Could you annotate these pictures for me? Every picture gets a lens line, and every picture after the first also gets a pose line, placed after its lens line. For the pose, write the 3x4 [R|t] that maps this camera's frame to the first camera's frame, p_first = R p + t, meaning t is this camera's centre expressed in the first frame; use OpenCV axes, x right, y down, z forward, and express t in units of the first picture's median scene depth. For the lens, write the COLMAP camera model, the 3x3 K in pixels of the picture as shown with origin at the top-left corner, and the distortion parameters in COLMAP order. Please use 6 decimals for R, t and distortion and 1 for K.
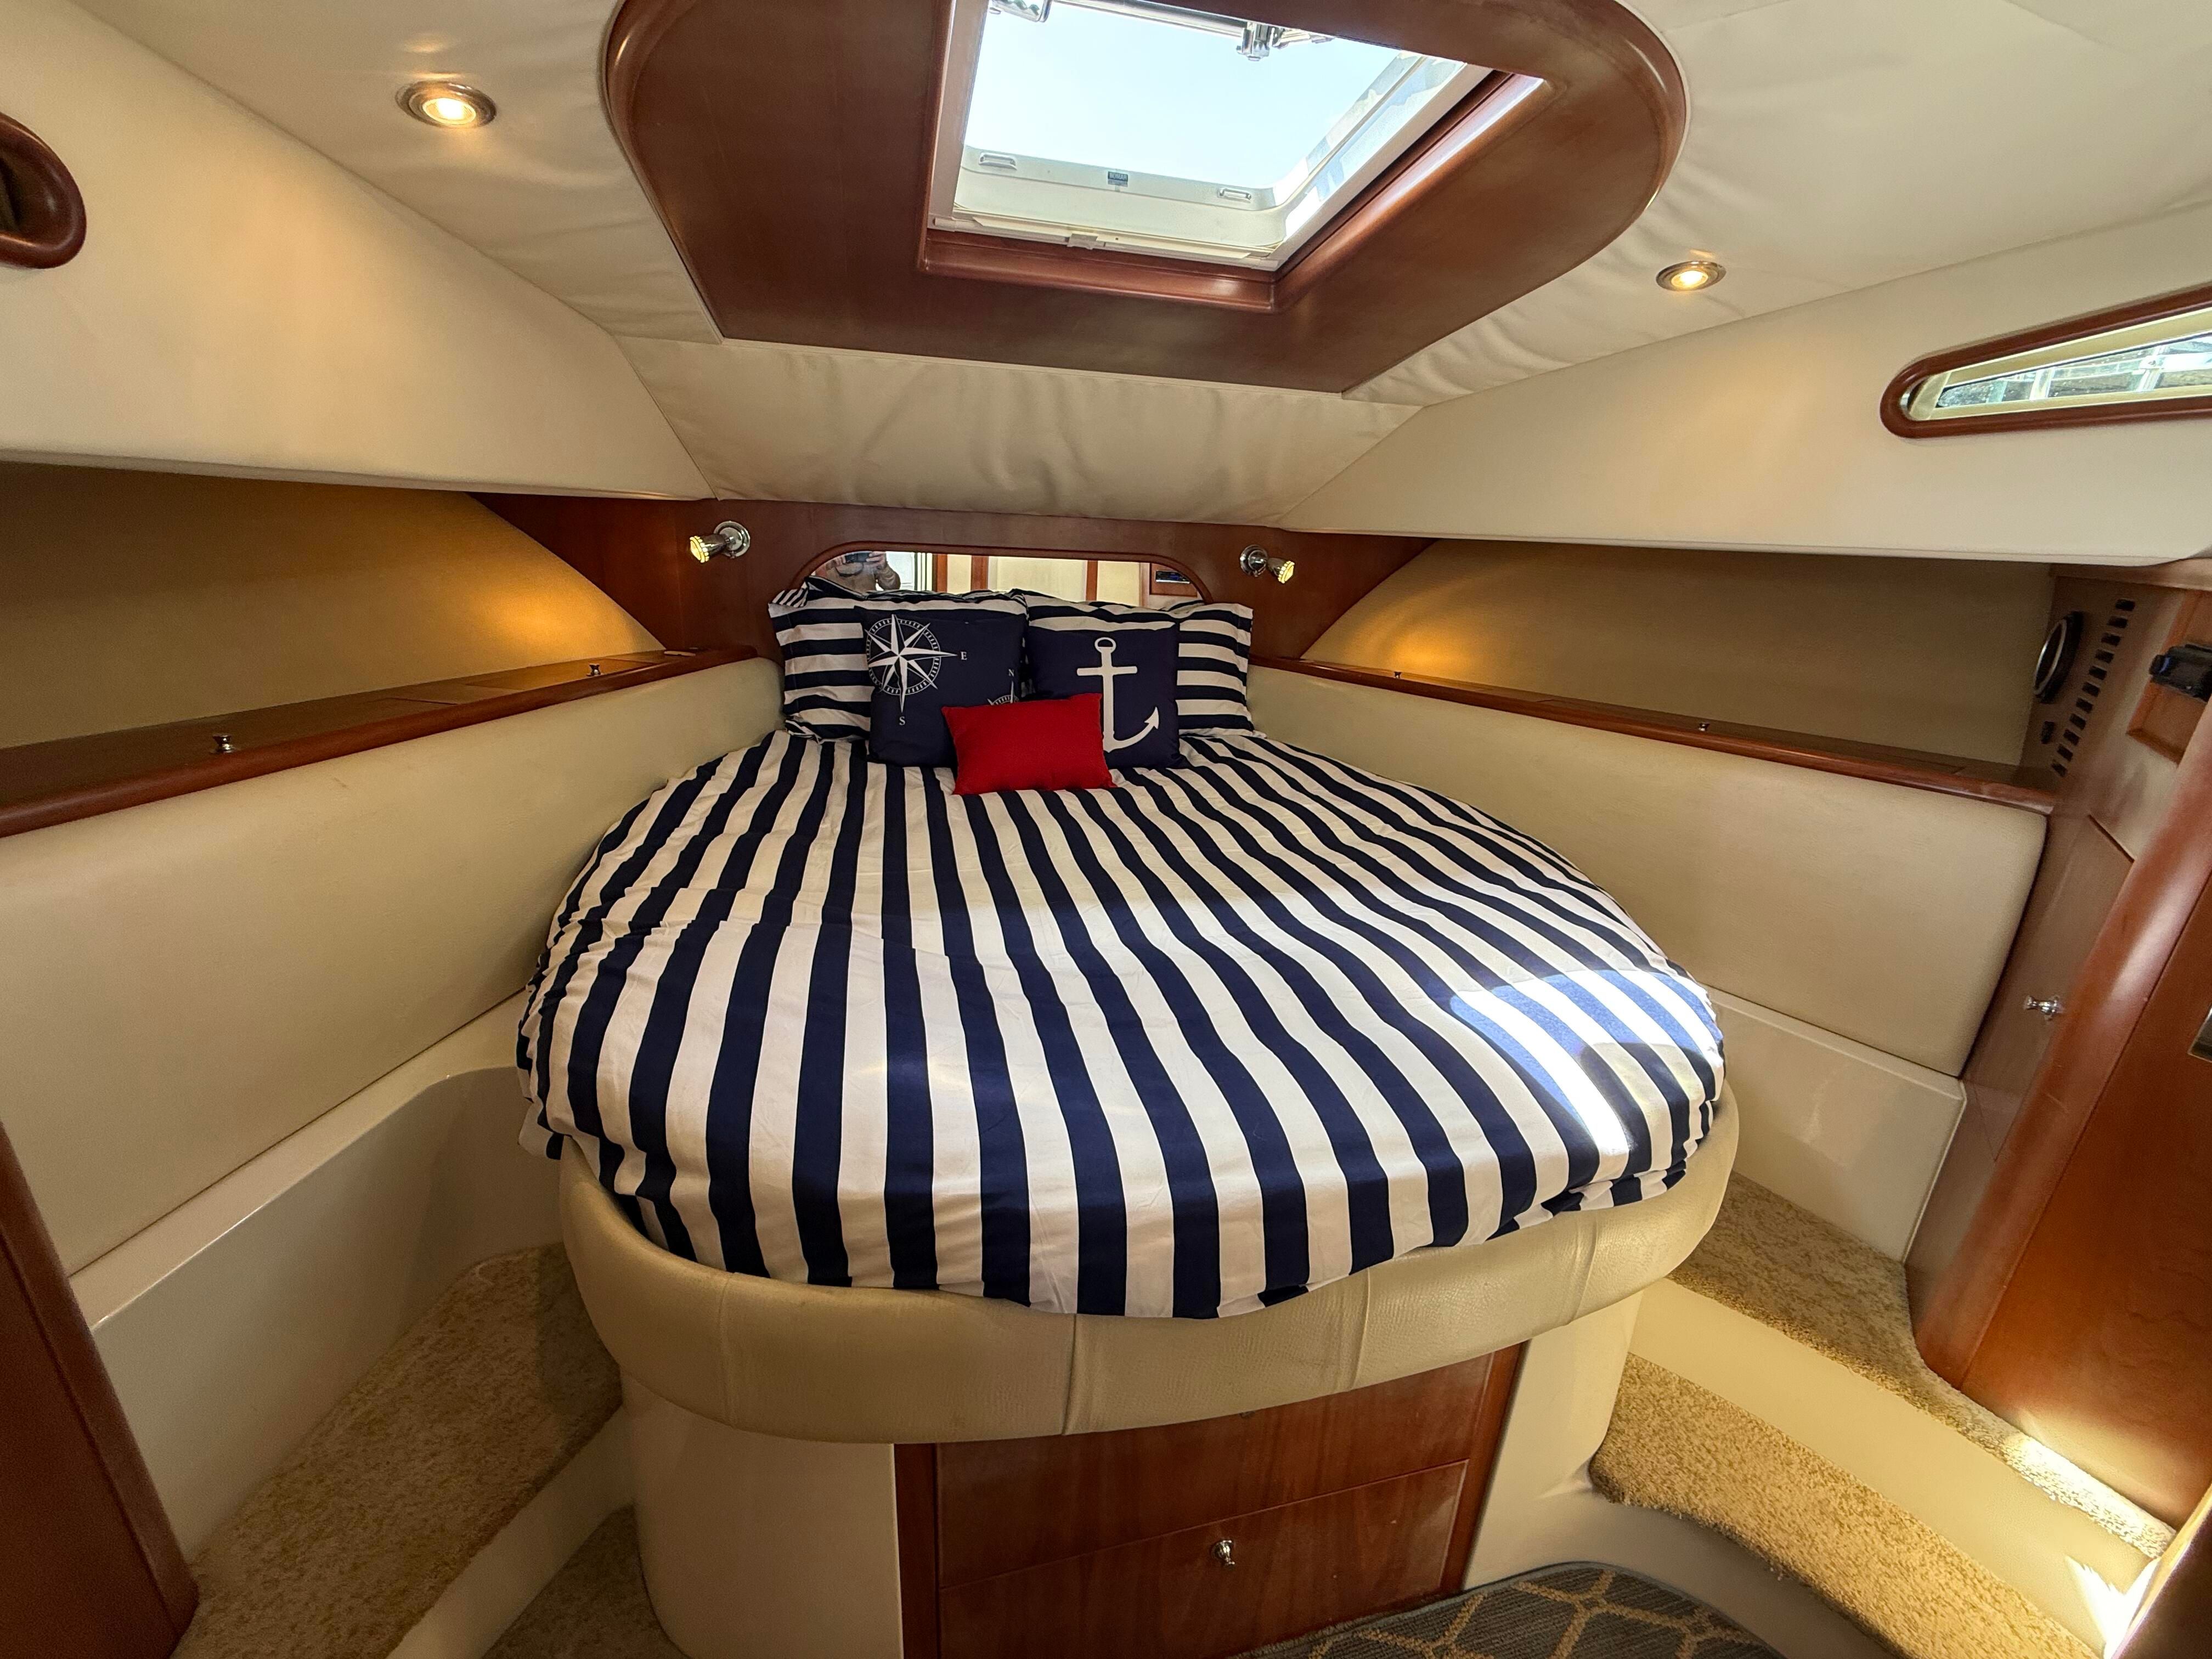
lens RADIAL K [[879.3, 0, 1101.8], [0, 879.3, 830.2], [0, 0, 1]] dist [-0.000492, -0.000325]
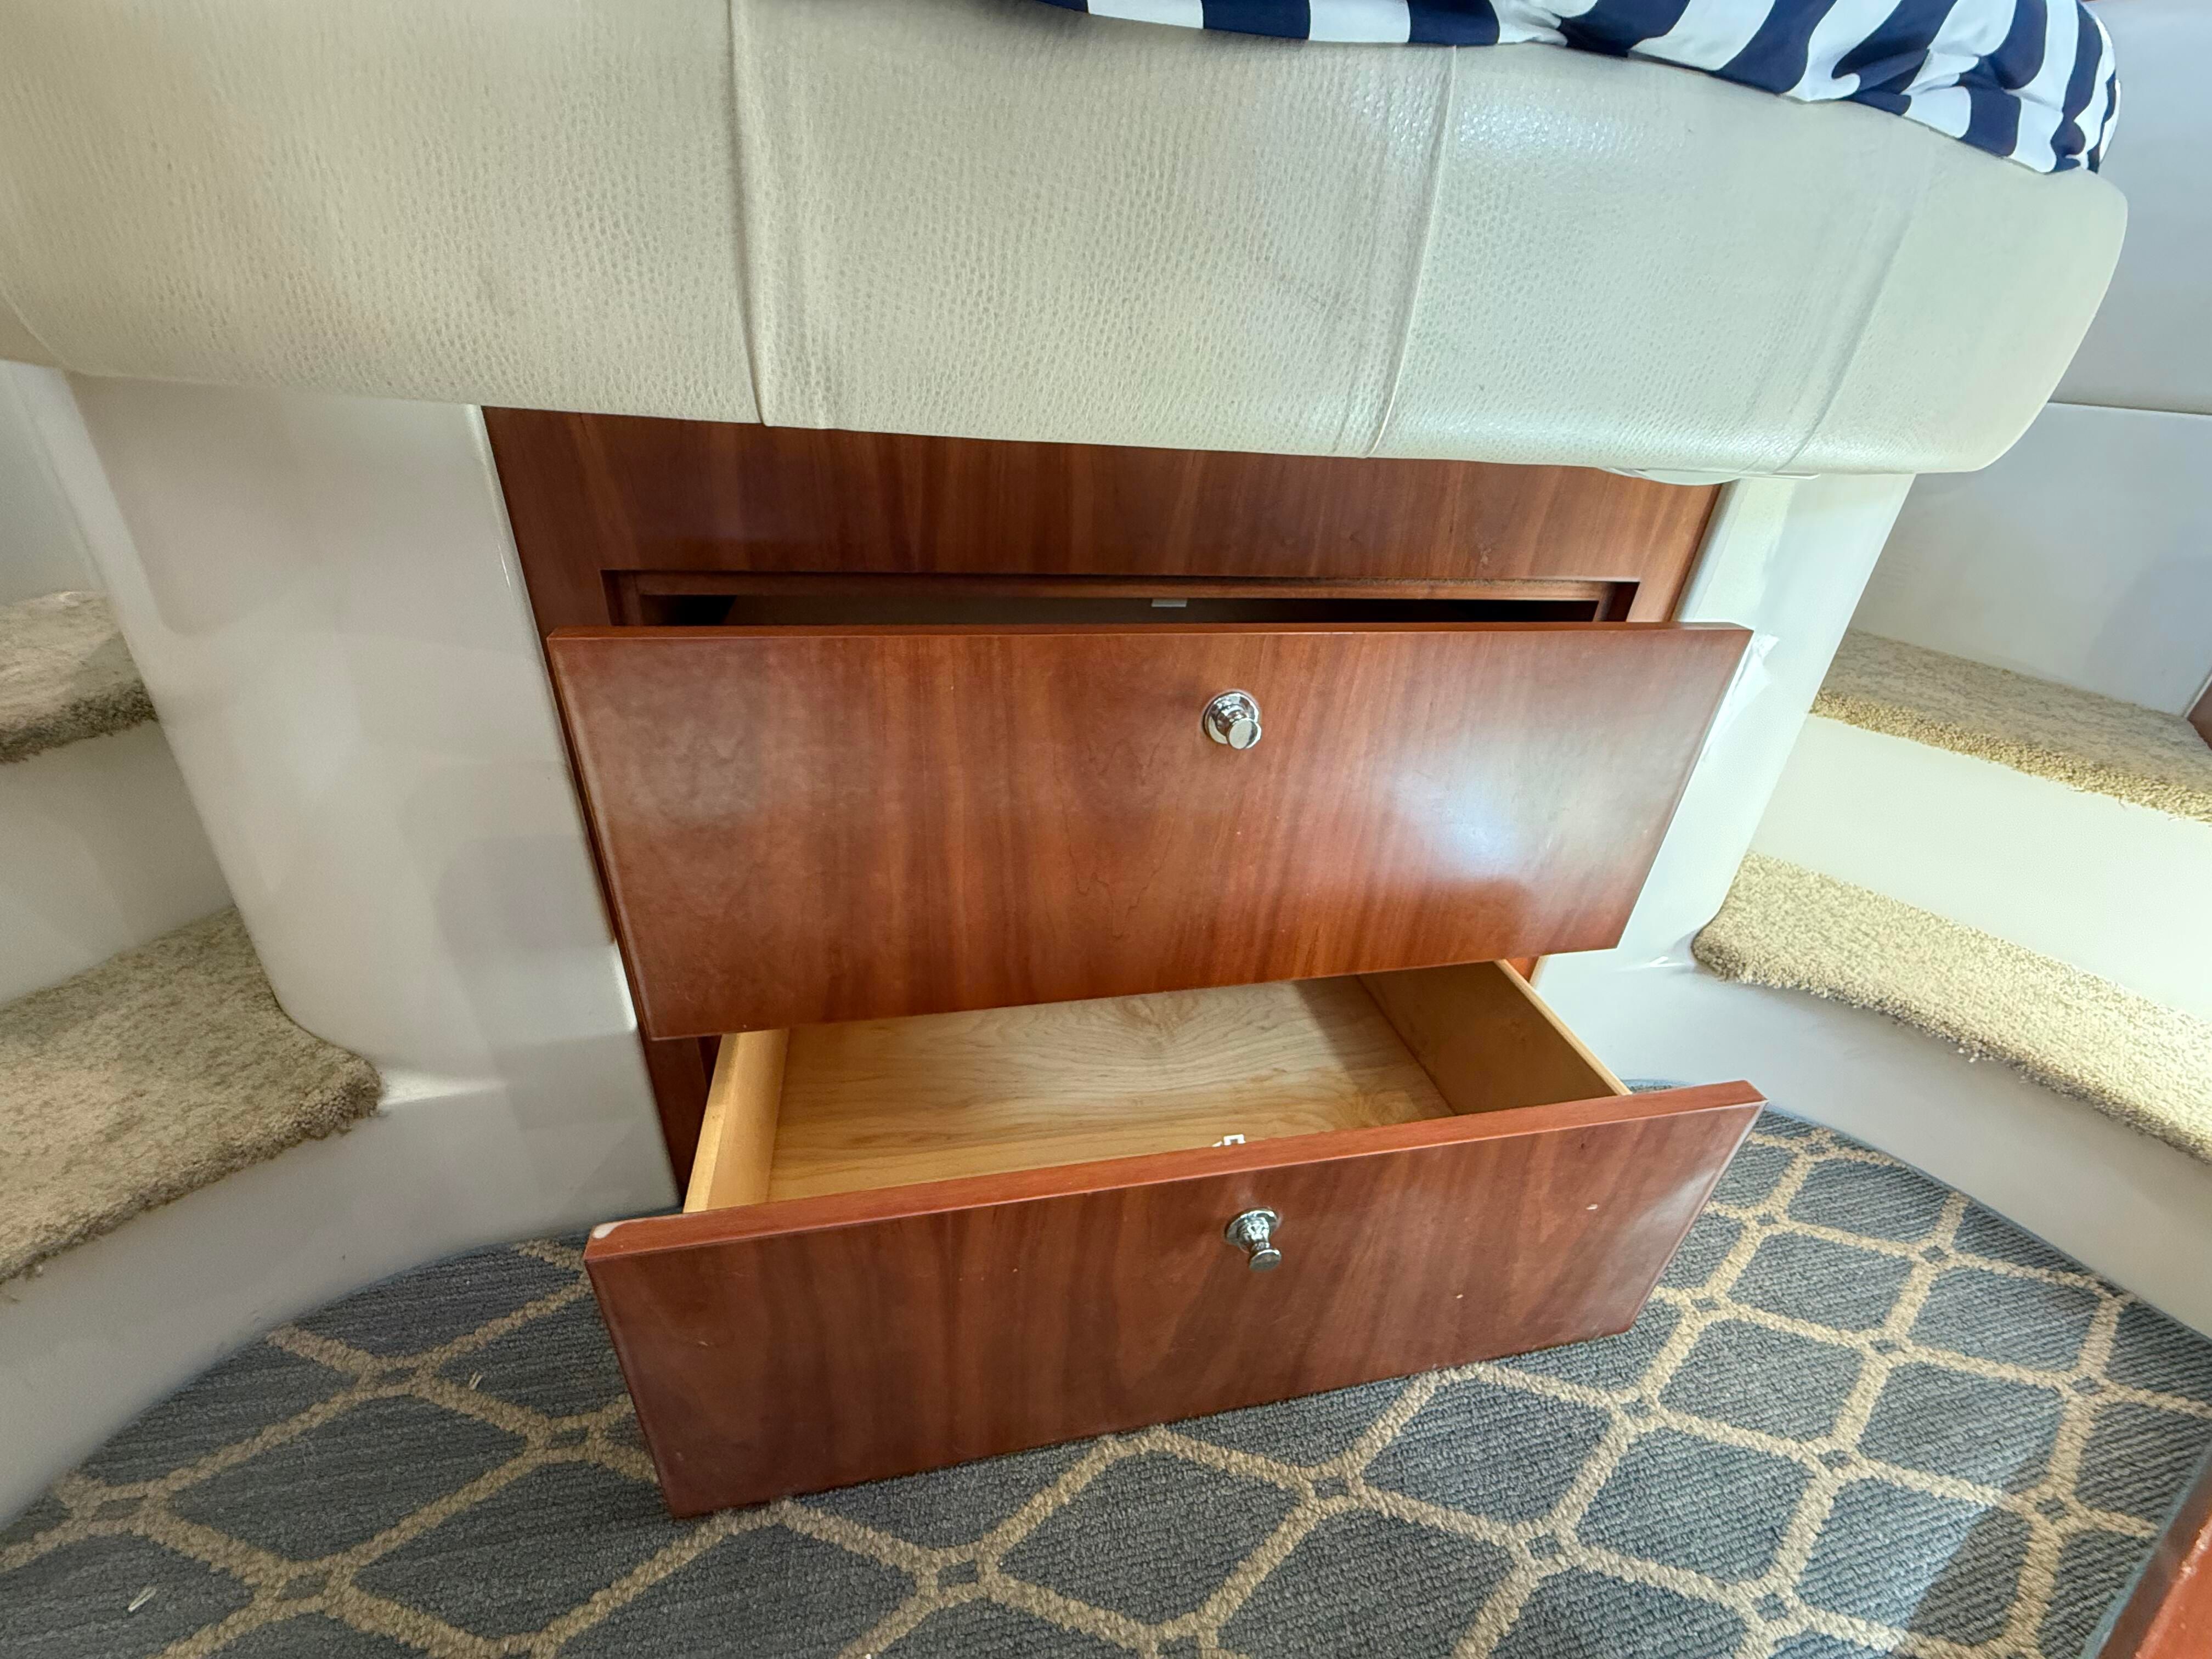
lens RADIAL K [[879.3, 0, 1112.9], [0, 879.3, 833.9], [0, 0, 1]] dist [-0.000492, -0.000325]
pose [[0.999249, 0.036578, -0.012771, 0.102929], [-0.033409, 0.980422, 0.194054, 0.532949], [0.019620, -0.193482, 0.980908, 0.331356]]
